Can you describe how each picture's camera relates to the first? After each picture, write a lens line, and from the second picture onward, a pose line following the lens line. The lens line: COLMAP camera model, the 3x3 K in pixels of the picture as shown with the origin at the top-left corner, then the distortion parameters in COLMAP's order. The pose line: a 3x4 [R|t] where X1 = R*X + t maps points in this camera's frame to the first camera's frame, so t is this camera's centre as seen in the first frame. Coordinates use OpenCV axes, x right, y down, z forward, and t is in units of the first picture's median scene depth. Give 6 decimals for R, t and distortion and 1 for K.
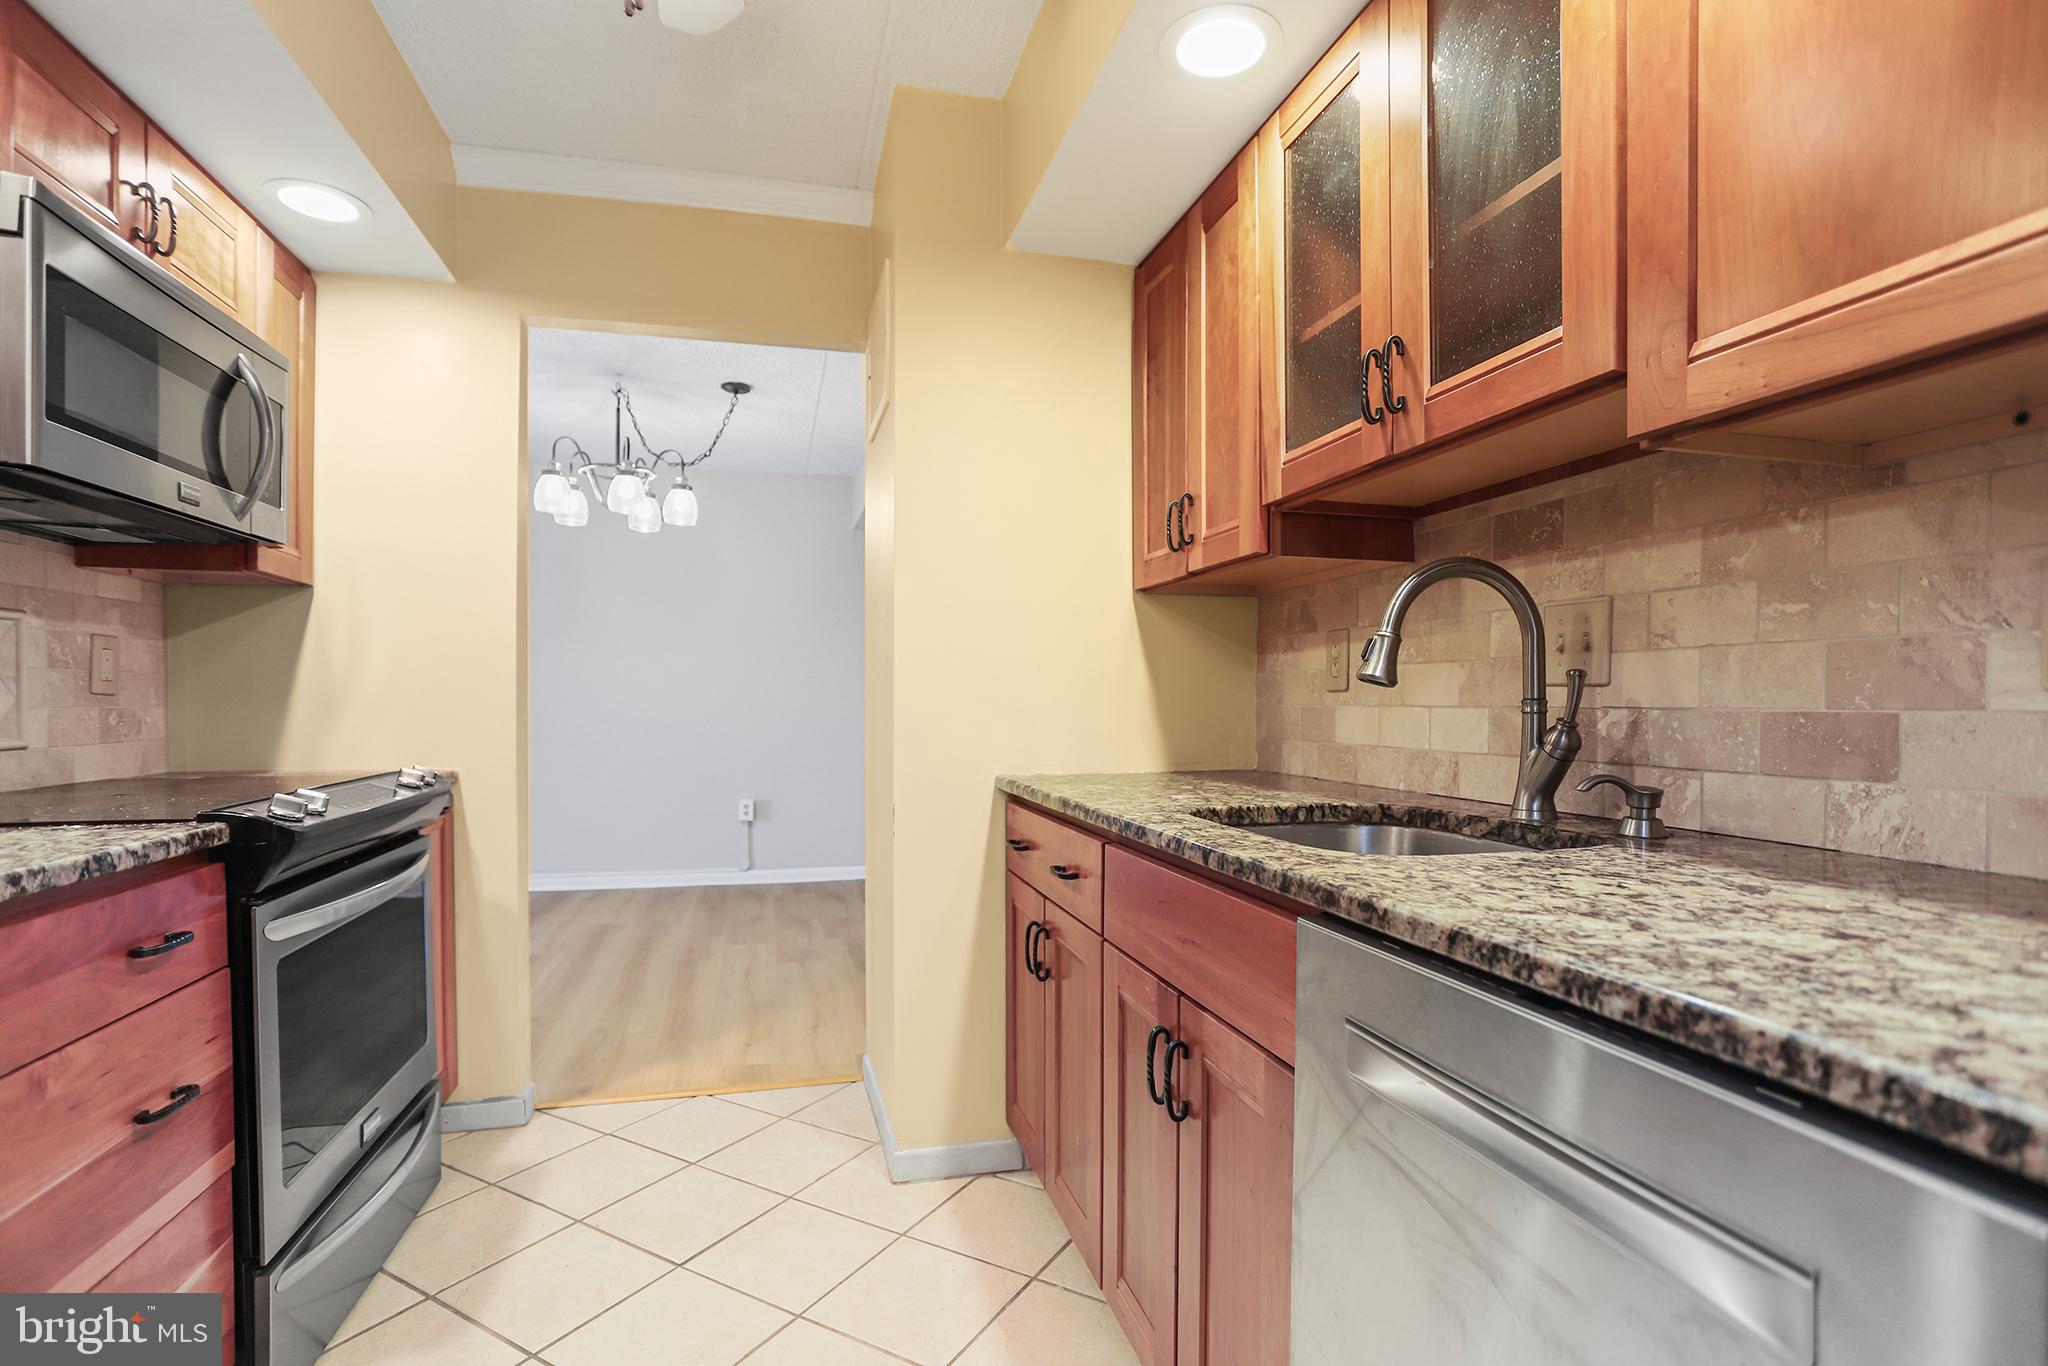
lens RADIAL K [[1023.3, 0, 1024.0], [0, 1023.3, 683.0], [0, 0, 1]] dist [-0.050343, 0.032592]
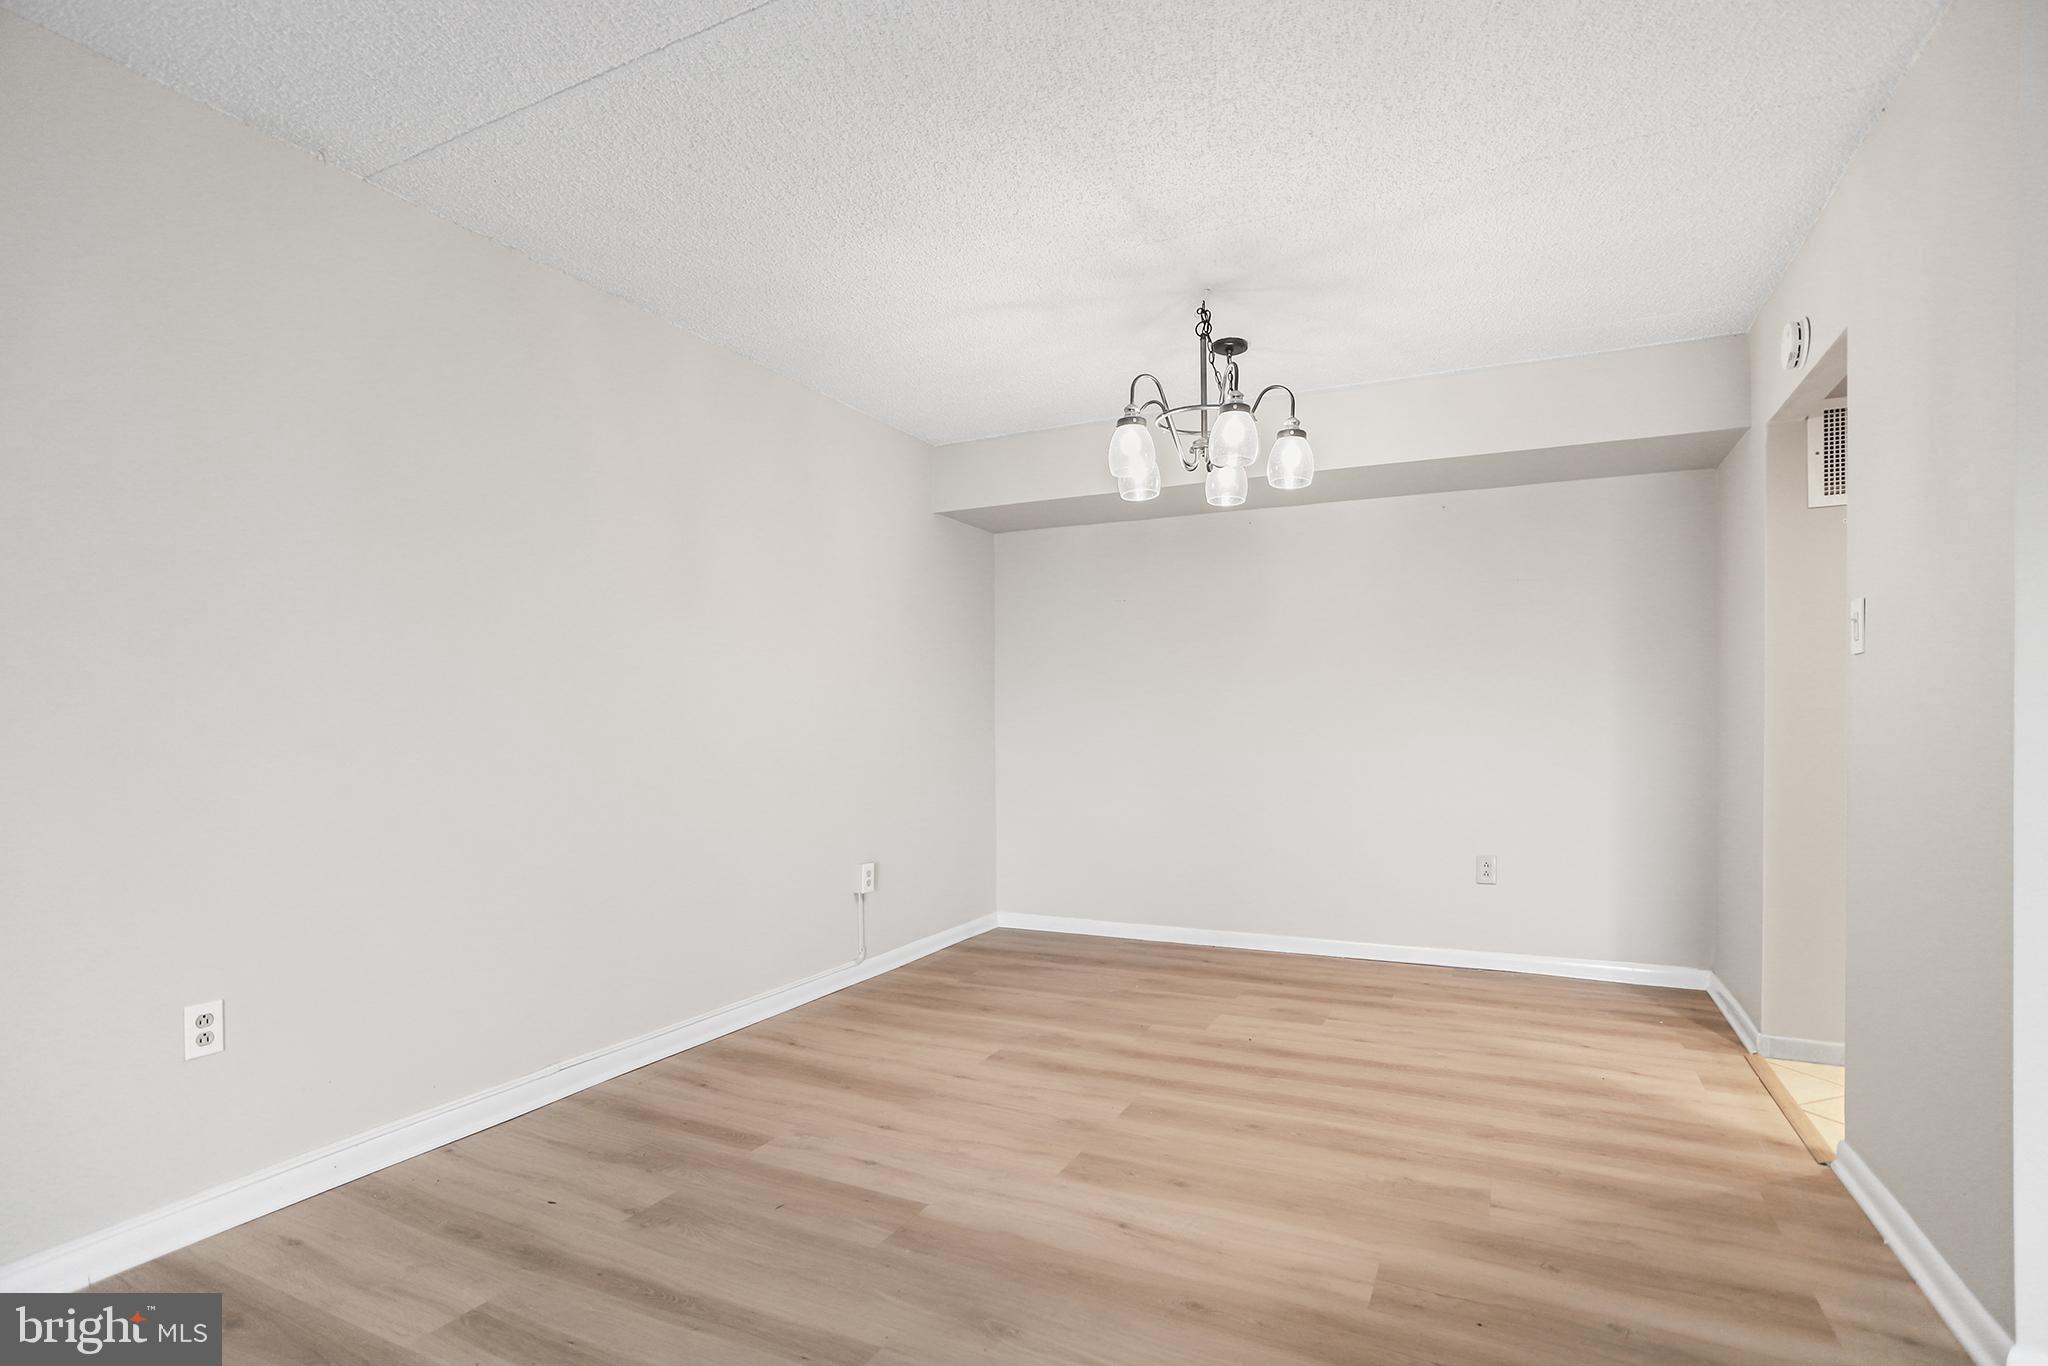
lens RADIAL K [[1023.3, 0, 1024.0], [0, 1023.3, 683.0], [0, 0, 1]] dist [-0.050343, 0.032592]
pose [[0.622848, 0.015292, 0.782194, -1.398280], [-0.009380, 0.999883, -0.012079, -0.001018], [-0.782287, 0.000187, 0.622918, 0.857405]]
